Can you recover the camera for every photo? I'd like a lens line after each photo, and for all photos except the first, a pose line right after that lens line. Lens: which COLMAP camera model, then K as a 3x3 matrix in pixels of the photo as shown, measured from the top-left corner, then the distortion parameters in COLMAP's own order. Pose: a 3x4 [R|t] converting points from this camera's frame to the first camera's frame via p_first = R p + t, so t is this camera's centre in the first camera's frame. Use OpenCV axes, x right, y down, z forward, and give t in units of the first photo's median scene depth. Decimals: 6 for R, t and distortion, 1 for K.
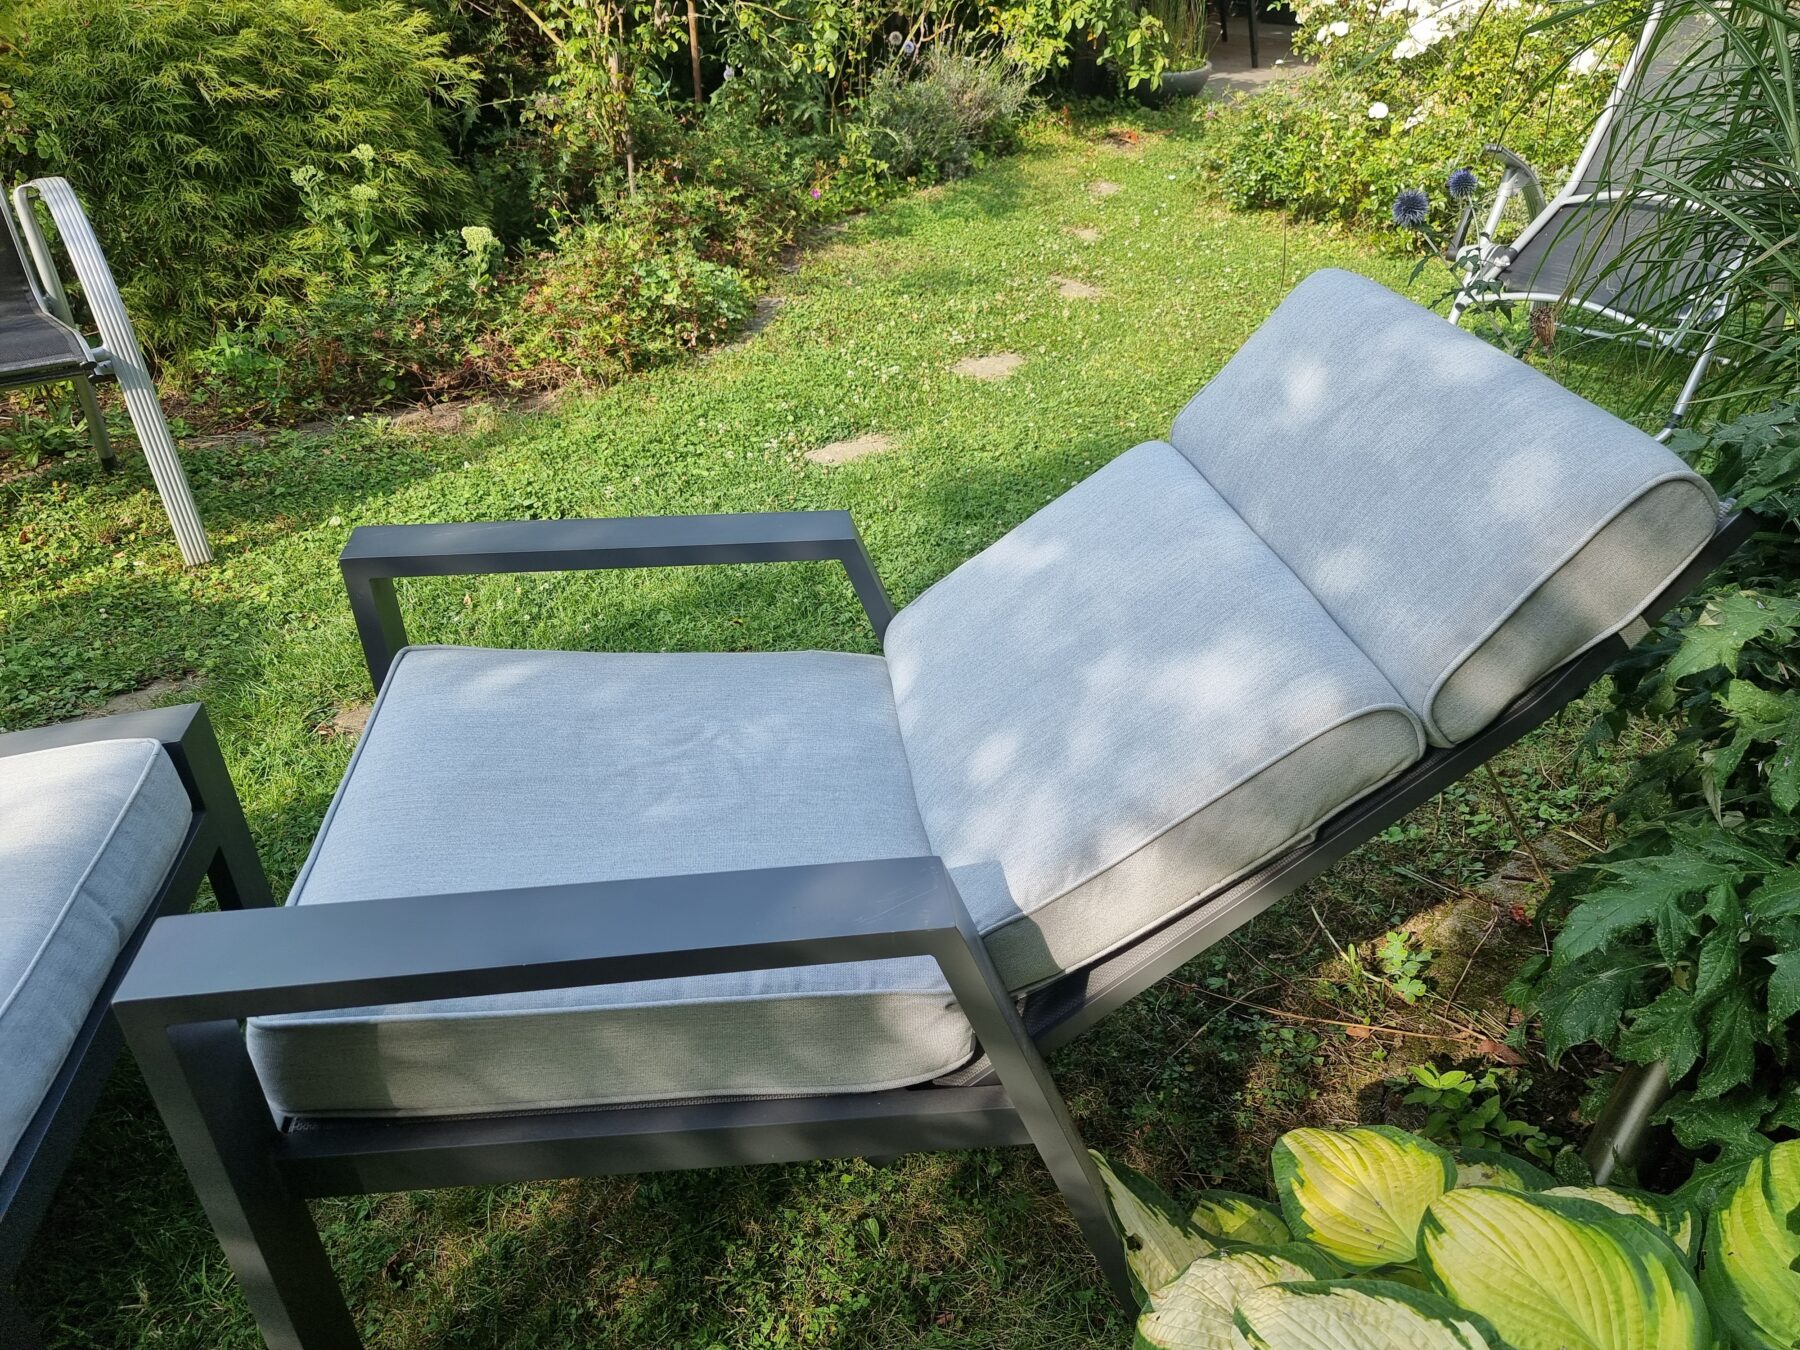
lens RADIAL K [[1277.2, 0, 982.1], [0, 1277.2, 675.6], [0, 0, 1]] dist [0.056452, -0.043452]
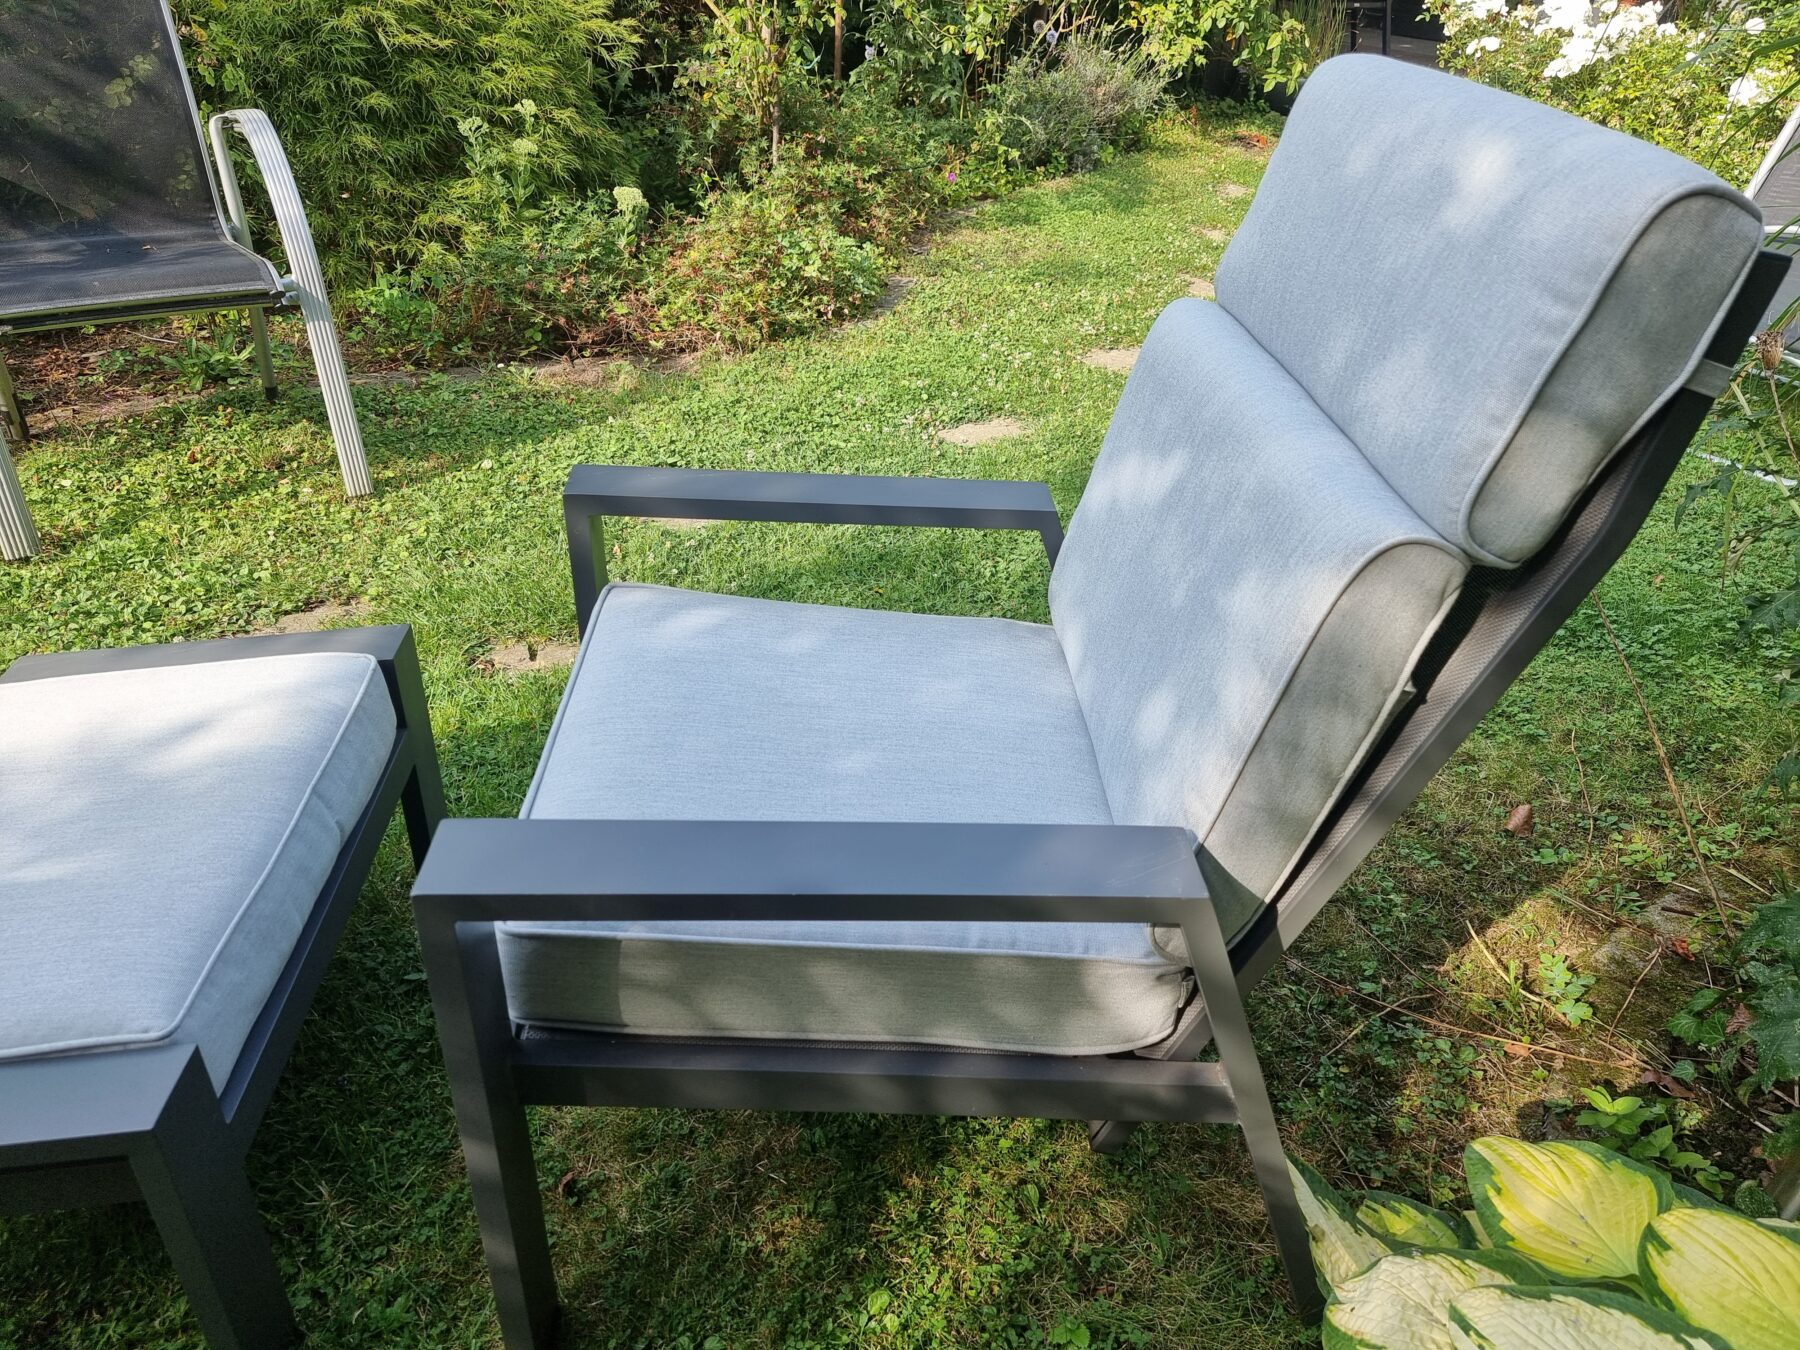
lens RADIAL K [[1277.2, 0, 900.8], [0, 1277.2, 684.8], [0, 0, 1]] dist [0.056452, -0.043452]
pose [[0.995967, 0.080903, -0.038790, -0.128100], [-0.080780, 0.996721, 0.004741, 0.024961], [0.039047, -0.001589, 0.999236, -0.006928]]
